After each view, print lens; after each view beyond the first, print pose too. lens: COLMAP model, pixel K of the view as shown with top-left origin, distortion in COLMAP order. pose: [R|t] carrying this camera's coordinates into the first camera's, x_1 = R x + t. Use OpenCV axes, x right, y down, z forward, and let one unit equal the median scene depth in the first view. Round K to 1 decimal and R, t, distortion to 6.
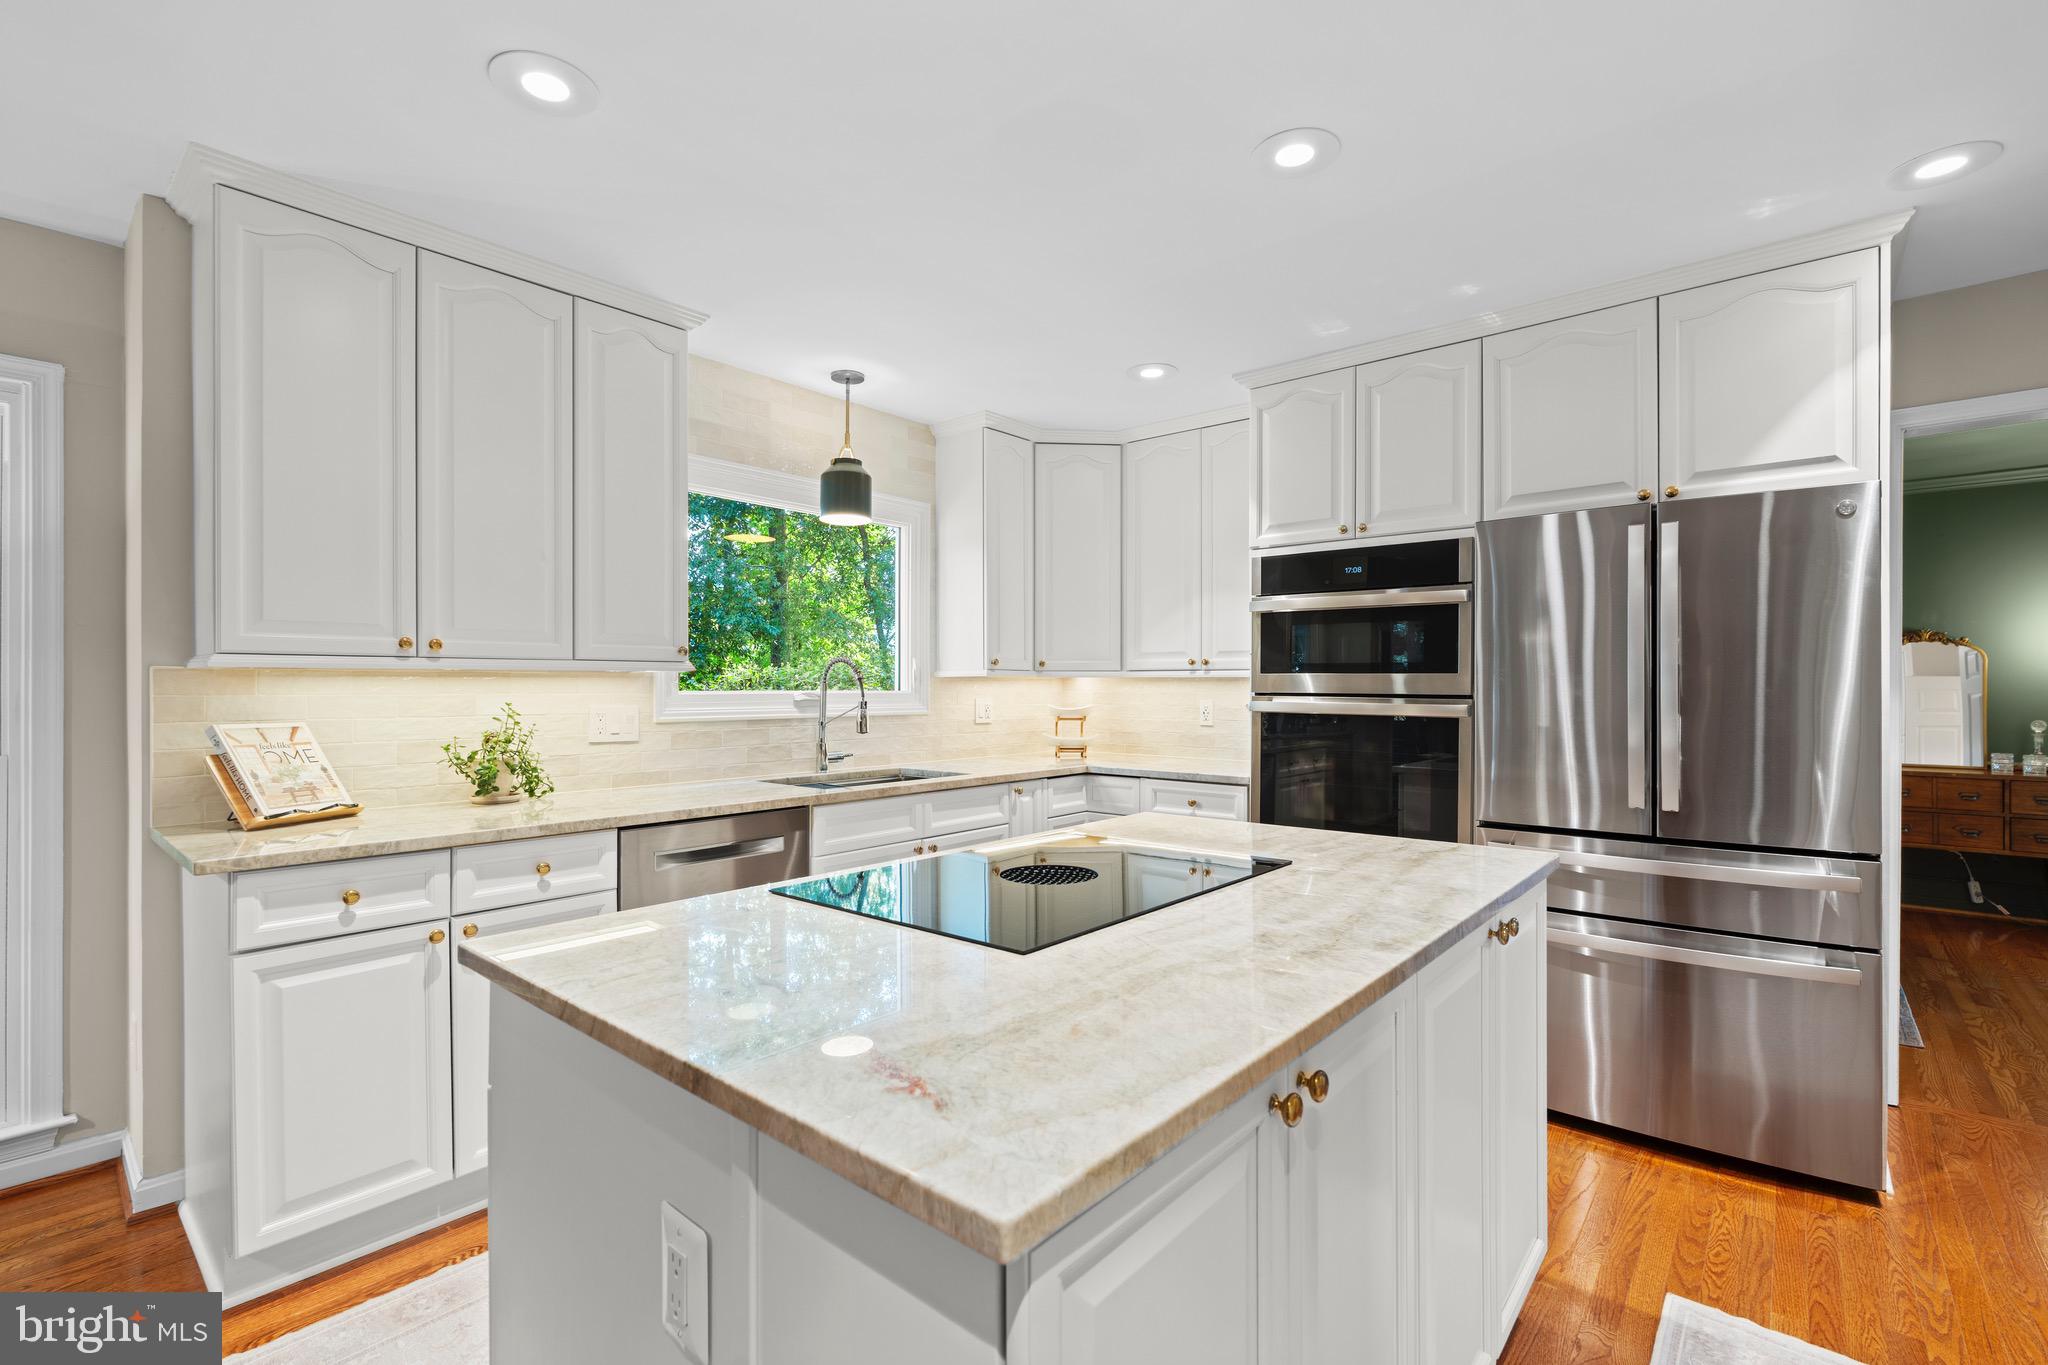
lens RADIAL K [[926.8, 0, 1024.0], [0, 926.8, 683.9], [0, 0, 1]] dist [-0.005386, 0.001677]
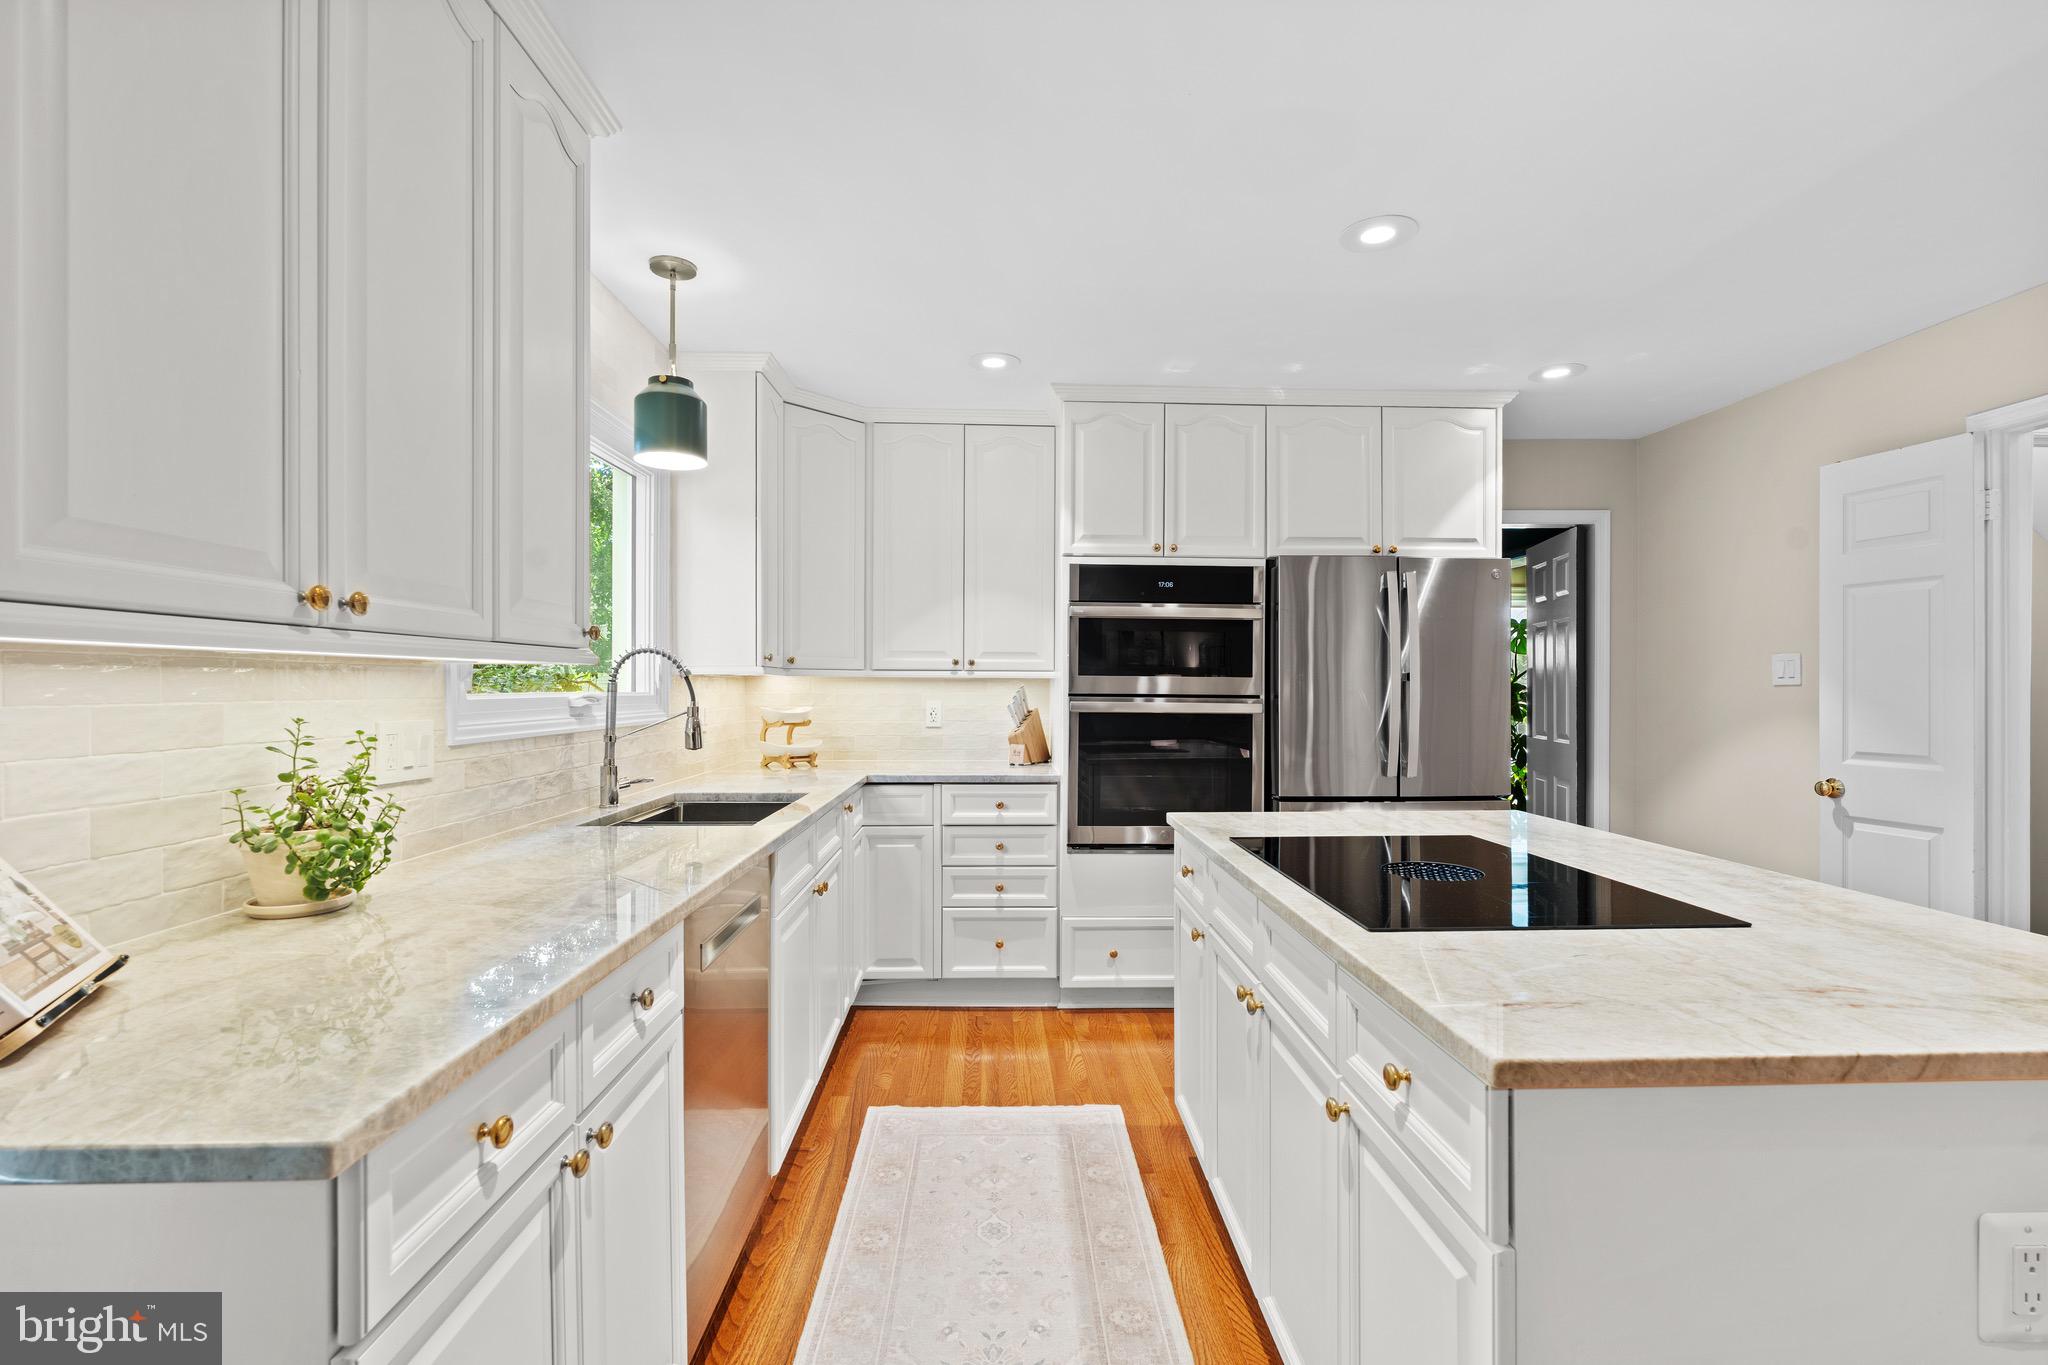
lens RADIAL K [[926.8, 0, 1026.5], [0, 926.8, 686.2], [0, 0, 1]] dist [-0.005386, 0.001677]
pose [[0.727009, 0.002294, 0.686624, -0.512088], [-0.005254, 0.999984, 0.002223, -0.000896], [-0.686608, -0.005224, 0.727009, 0.279616]]
